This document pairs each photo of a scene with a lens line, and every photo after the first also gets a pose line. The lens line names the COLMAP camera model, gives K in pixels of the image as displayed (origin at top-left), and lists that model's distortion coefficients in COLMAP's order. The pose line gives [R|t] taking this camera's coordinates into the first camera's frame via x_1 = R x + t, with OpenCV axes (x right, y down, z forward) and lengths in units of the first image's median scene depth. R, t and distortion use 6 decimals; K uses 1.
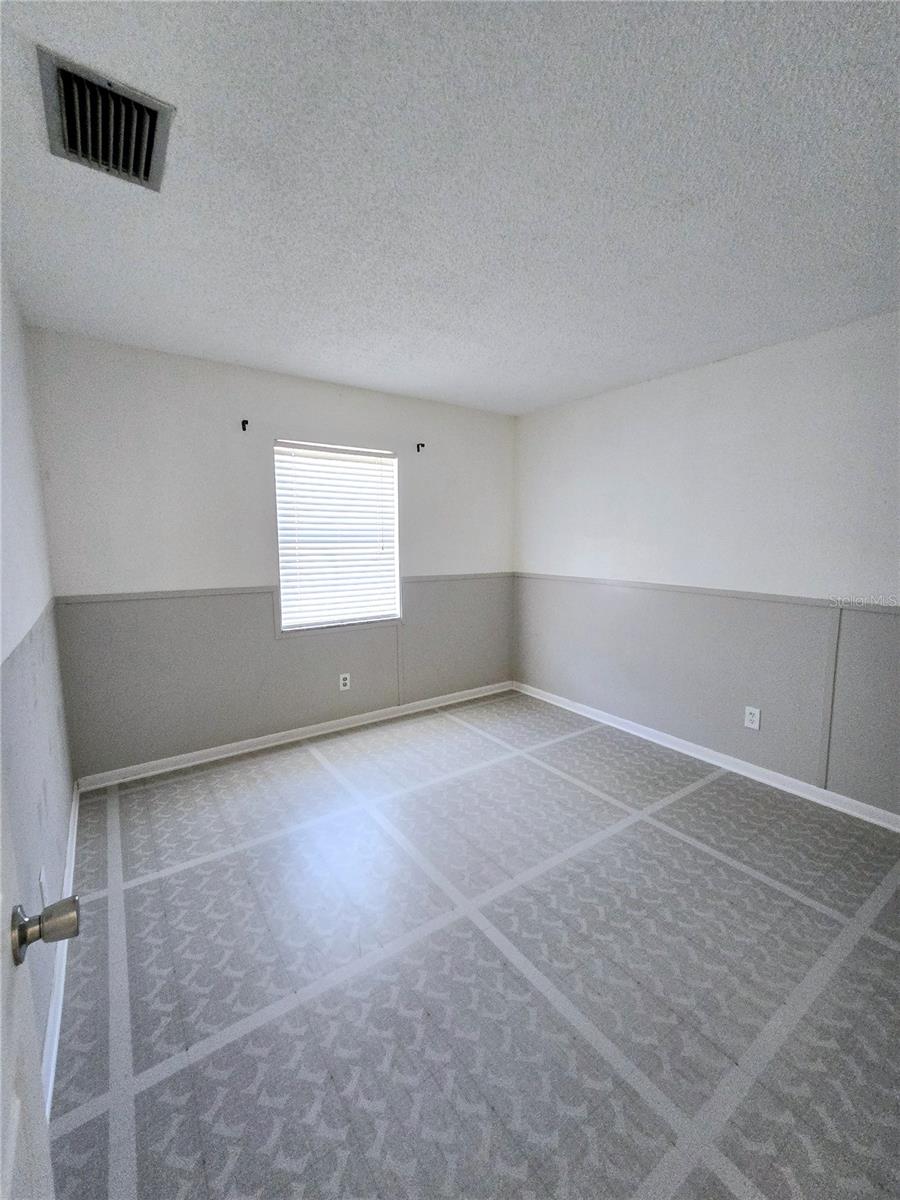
lens RADIAL K [[493.3, 0, 452.5], [0, 493.3, 598.6], [0, 0, 1]] dist [-0.004492, 0.002496]
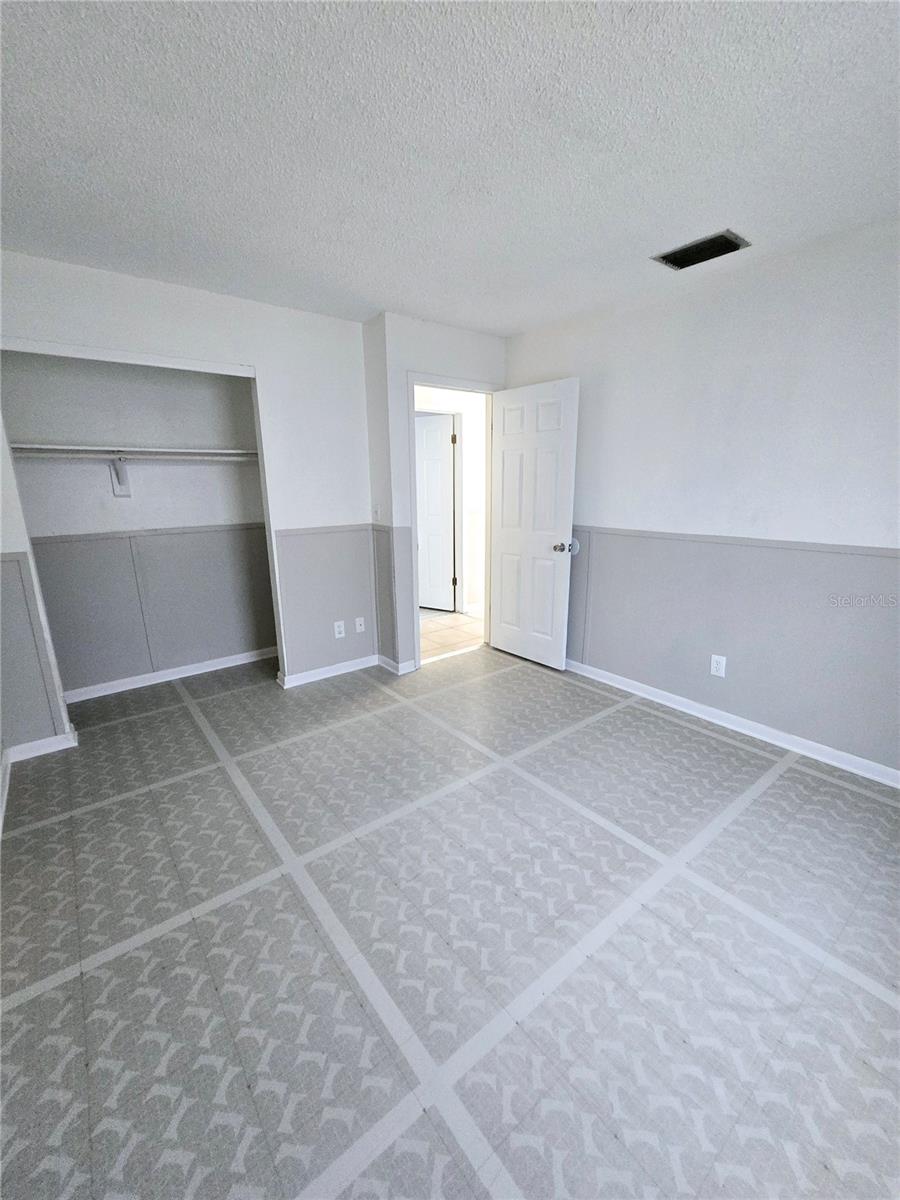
lens RADIAL K [[493.3, 0, 450.1], [0, 493.3, 600.0], [0, 0, 1]] dist [-0.004492, 0.002496]
pose [[-0.998426, 0.022943, -0.051178, 0.035790], [0.003271, 0.934768, 0.355244, -0.039206], [0.055990, 0.354518, -0.933372, 0.318739]]
